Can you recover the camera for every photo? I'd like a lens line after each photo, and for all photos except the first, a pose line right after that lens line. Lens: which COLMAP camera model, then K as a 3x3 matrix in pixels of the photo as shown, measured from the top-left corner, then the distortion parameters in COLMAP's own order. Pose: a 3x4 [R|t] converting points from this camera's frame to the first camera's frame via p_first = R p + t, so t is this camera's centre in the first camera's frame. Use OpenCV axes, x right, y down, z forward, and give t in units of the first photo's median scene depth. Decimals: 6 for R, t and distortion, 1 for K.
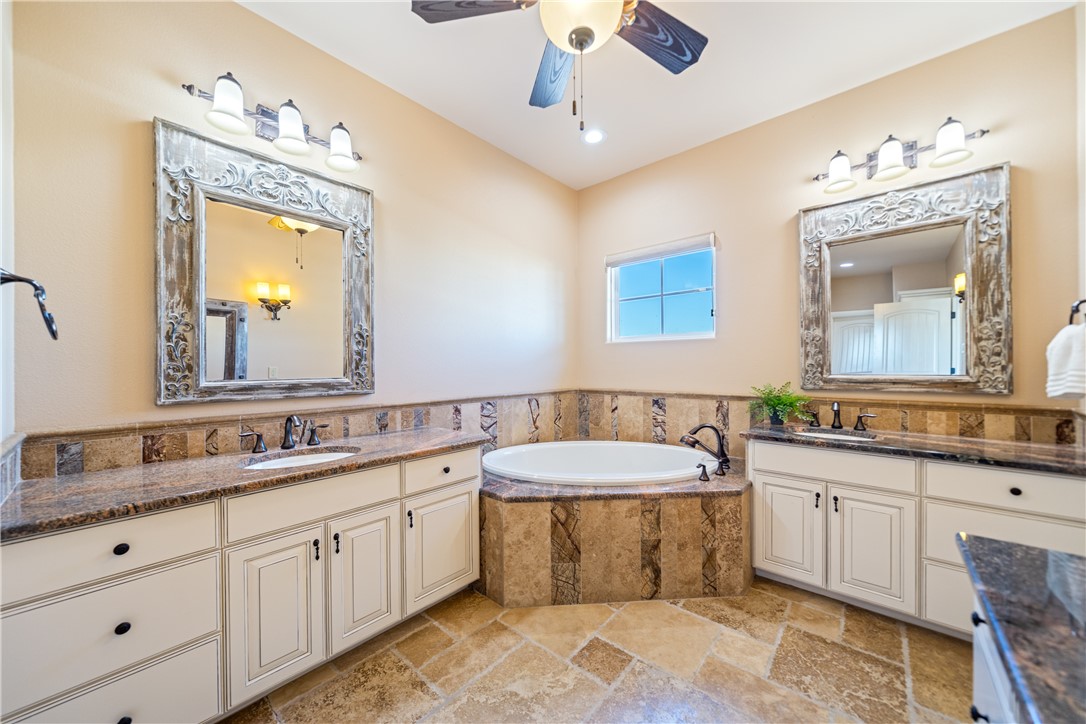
lens RADIAL K [[416.5, 0, 538.2], [0, 416.5, 361.9], [0, 0, 1]] dist [-0.000635, -0.000272]
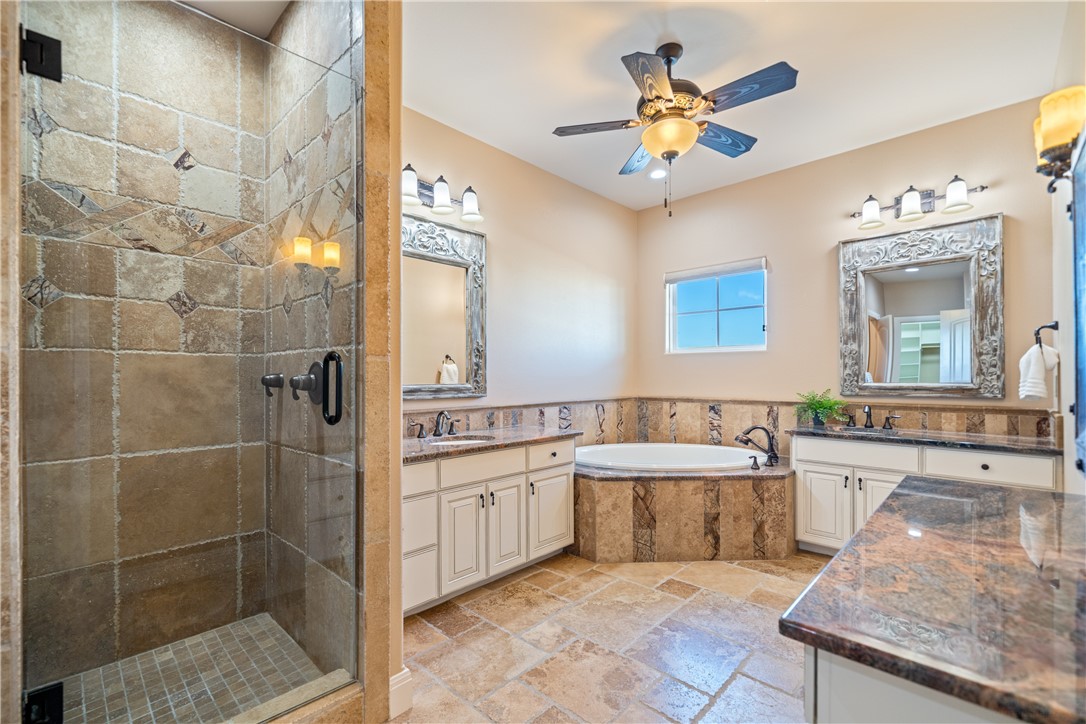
lens RADIAL K [[481.5, 0, 547.0], [0, 481.5, 370.7], [0, 0, 1]] dist [-0.000080, 0.000163]
pose [[0.999252, 0.001783, -0.038635, -0.173705], [-0.001788, 0.999998, -0.000091, -0.001934], [0.038634, 0.000160, 0.999253, -0.478225]]
